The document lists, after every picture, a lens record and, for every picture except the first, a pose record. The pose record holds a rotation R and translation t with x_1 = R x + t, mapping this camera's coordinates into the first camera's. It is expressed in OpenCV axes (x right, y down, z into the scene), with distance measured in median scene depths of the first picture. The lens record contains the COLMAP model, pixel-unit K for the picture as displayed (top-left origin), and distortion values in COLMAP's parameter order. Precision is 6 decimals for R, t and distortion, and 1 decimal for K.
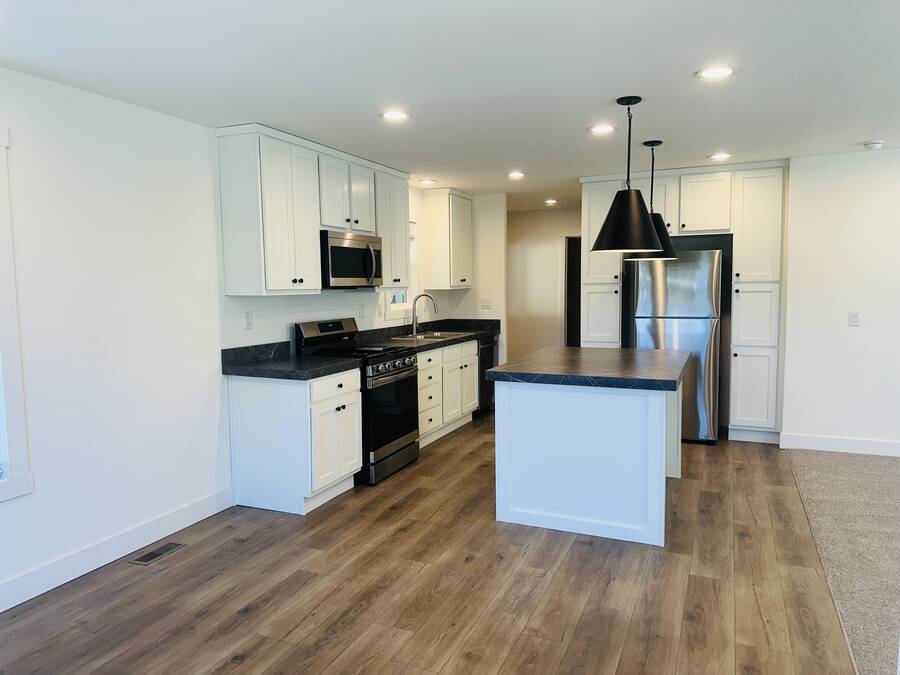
lens RADIAL K [[631.7, 0, 450.0], [0, 631.7, 337.5], [0, 0, 1]] dist [0.070692, -0.104541]
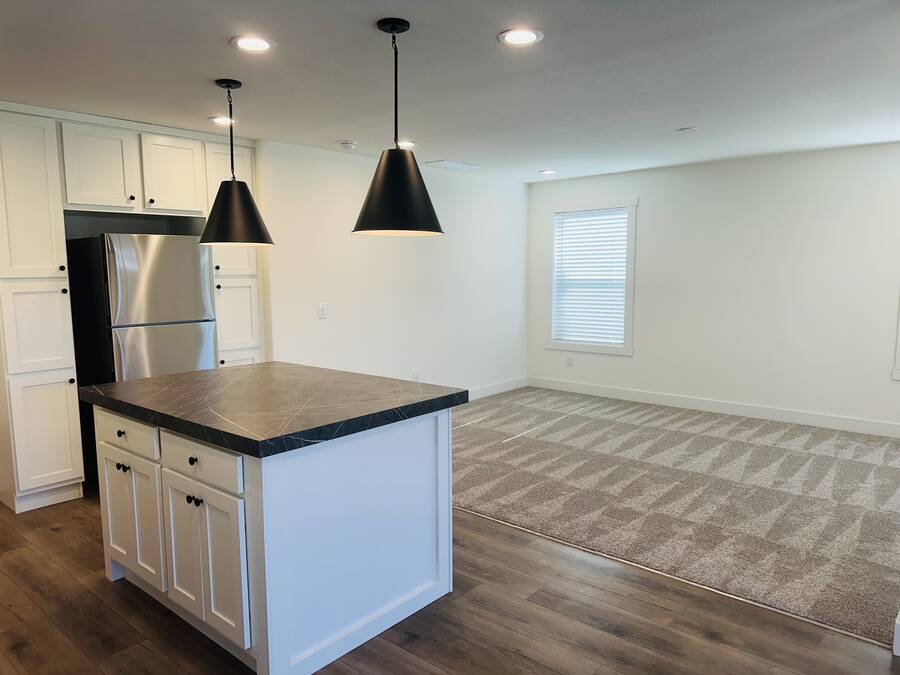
lens RADIAL K [[631.7, 0, 450.0], [0, 631.7, 337.5], [0, 0, 1]] dist [0.070692, -0.104541]
pose [[0.293895, -0.093784, 0.951226, -0.300026], [0.088401, 0.993577, 0.070646, -0.042622], [-0.951741, 0.063327, 0.300298, 0.511088]]
